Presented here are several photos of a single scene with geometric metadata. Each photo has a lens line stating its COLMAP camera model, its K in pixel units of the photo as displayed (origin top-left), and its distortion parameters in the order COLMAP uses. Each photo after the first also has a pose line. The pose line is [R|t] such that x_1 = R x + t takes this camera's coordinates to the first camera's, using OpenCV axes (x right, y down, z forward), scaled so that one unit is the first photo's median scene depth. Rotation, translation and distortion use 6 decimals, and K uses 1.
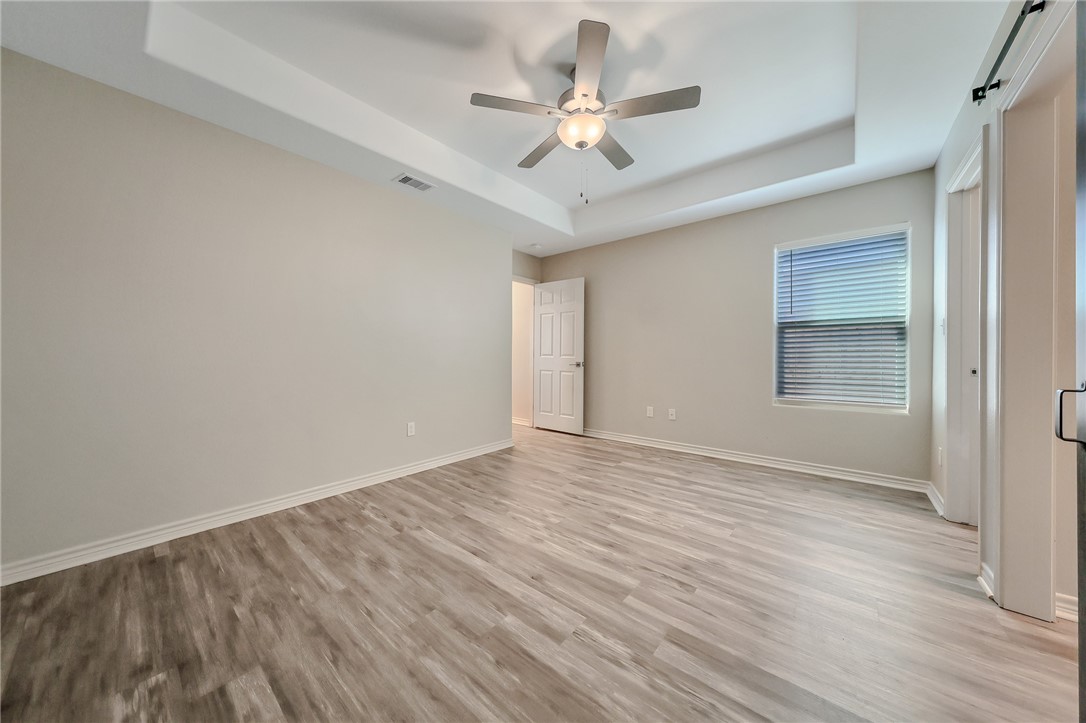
lens RADIAL K [[367.6, 0, 539.0], [0, 367.6, 353.2], [0, 0, 1]] dist [0.001264, 0.000008]
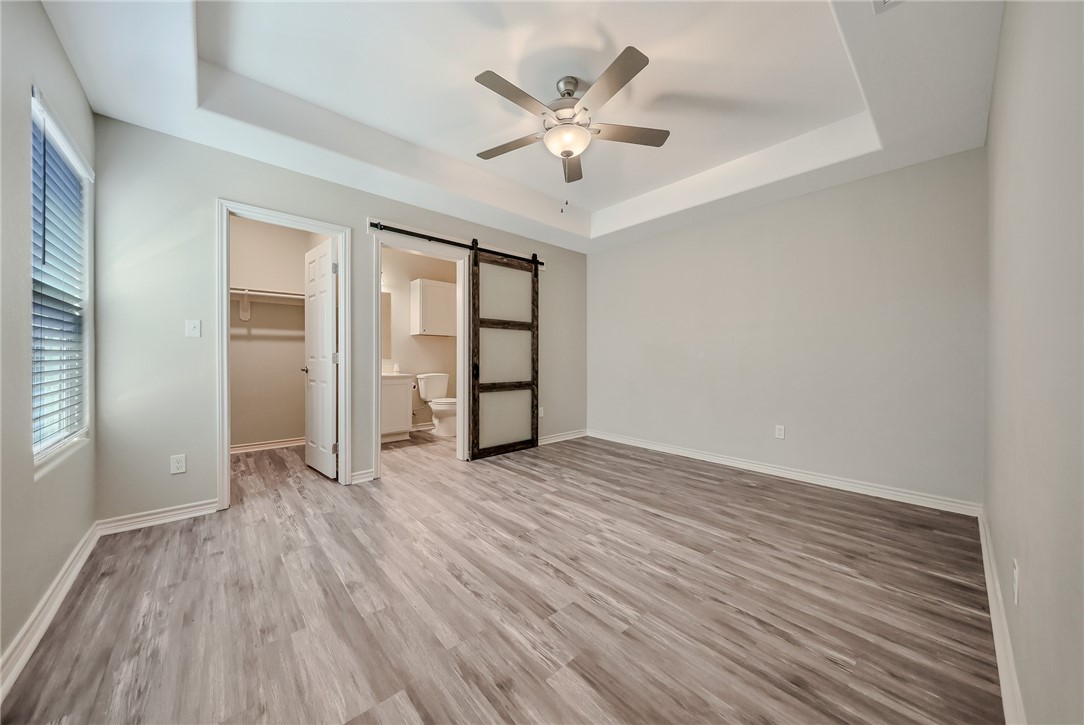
lens RADIAL K [[367.0, 0, 538.0], [0, 367.0, 354.2], [0, 0, 1]] dist [0.001264, 0.000008]
pose [[-0.990810, -0.002220, 0.135242, 0.051314], [-0.004274, 0.999880, -0.014895, 0.009639], [-0.135193, -0.015336, -0.990701, 1.906973]]
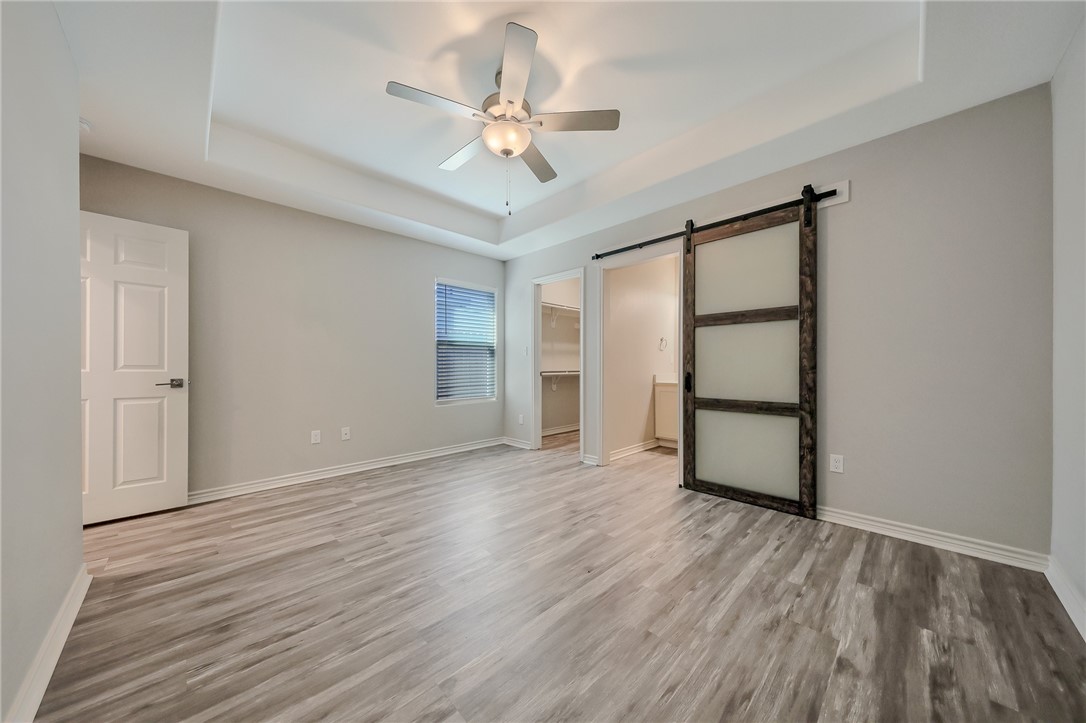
lens RADIAL K [[366.5, 0, 546.3], [0, 366.5, 366.1], [0, 0, 1]] dist [0.001152, 0.000000]
pose [[0.074930, -0.001498, 0.997188, -0.808560], [-0.001735, 0.999997, 0.001633, 0.003785], [-0.997187, -0.001852, 0.074927, 0.769450]]
